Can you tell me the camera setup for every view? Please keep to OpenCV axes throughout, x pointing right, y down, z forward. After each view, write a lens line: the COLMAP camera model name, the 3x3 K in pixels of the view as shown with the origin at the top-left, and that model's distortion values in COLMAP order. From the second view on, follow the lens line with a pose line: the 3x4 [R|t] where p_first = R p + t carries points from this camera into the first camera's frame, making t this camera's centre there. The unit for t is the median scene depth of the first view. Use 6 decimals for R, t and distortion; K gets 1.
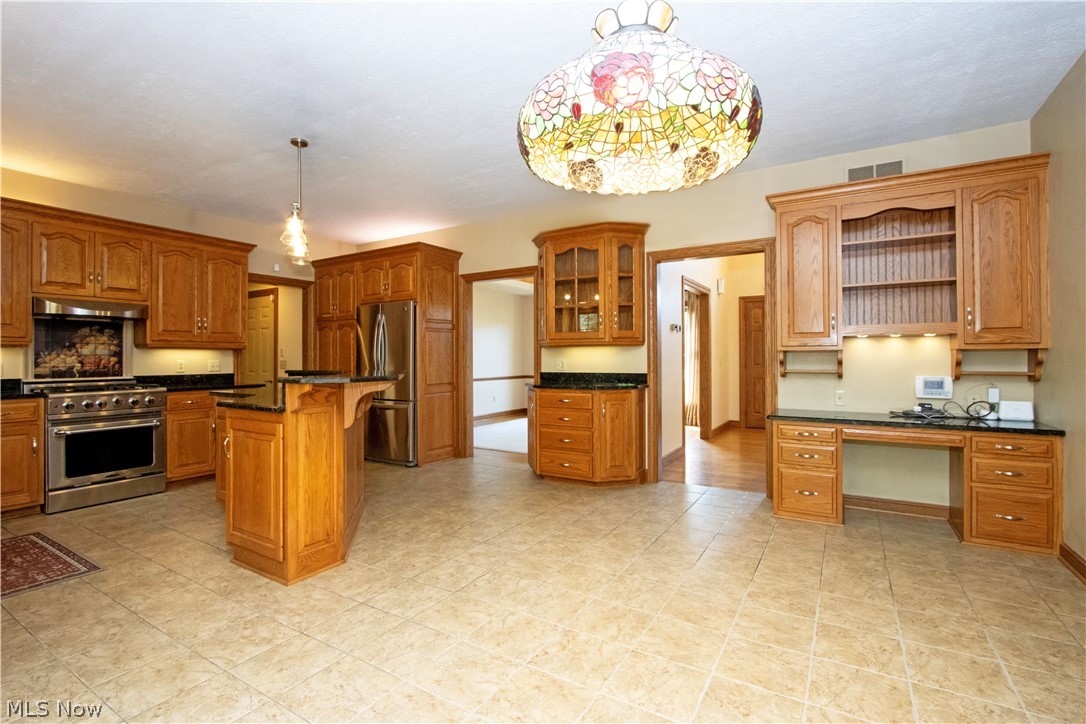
lens RADIAL K [[500.6, 0, 538.3], [0, 500.6, 354.9], [0, 0, 1]] dist [-0.017282, 0.003240]
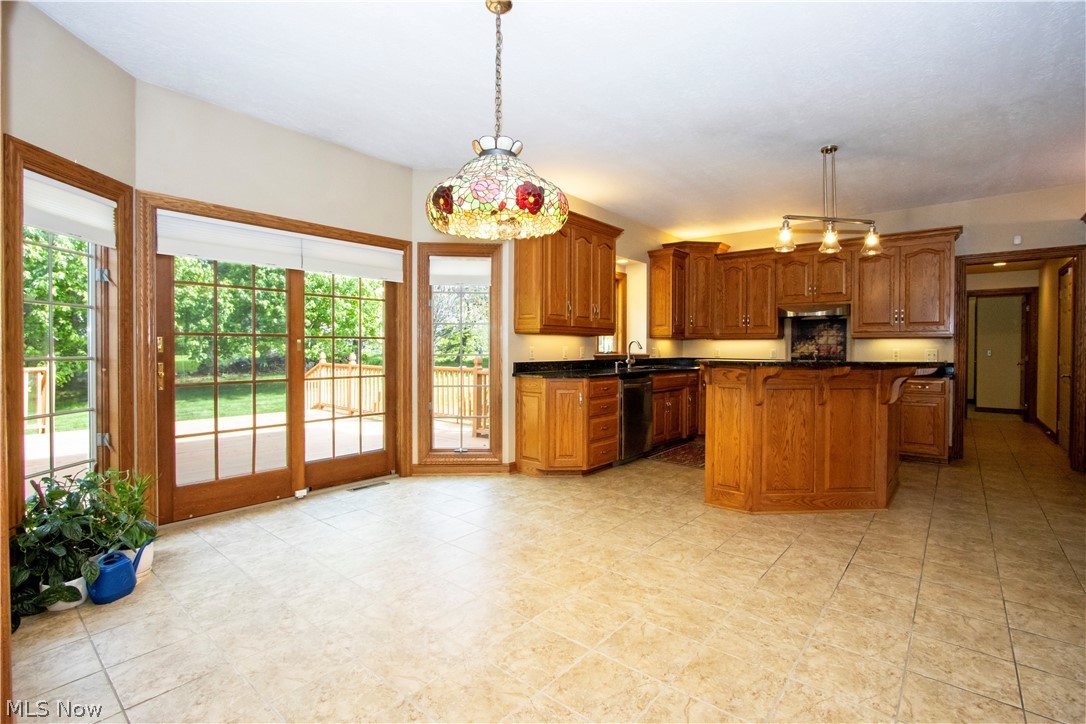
lens RADIAL K [[500.6, 0, 540.5], [0, 500.6, 353.4], [0, 0, 1]] dist [-0.017282, 0.003240]
pose [[-0.141270, 0.015297, -0.989853, 0.595199], [0.002348, 0.999883, 0.015117, 0.002990], [0.989968, -0.000189, -0.141290, 0.447116]]
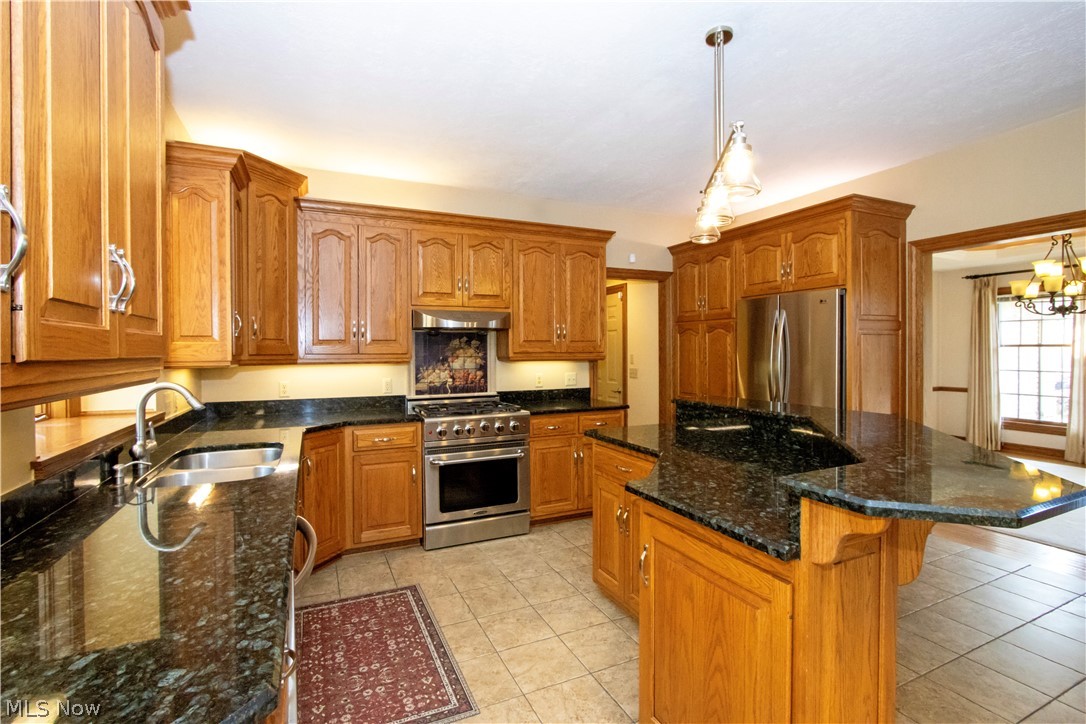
lens RADIAL K [[500.6, 0, 541.8], [0, 500.6, 356.3], [0, 0, 1]] dist [-0.017282, 0.003240]
pose [[0.838415, 0.006506, -0.544993, -0.282335], [0.006097, 0.999754, 0.021314, -0.045640], [0.544998, -0.021193, 0.838170, 0.315761]]
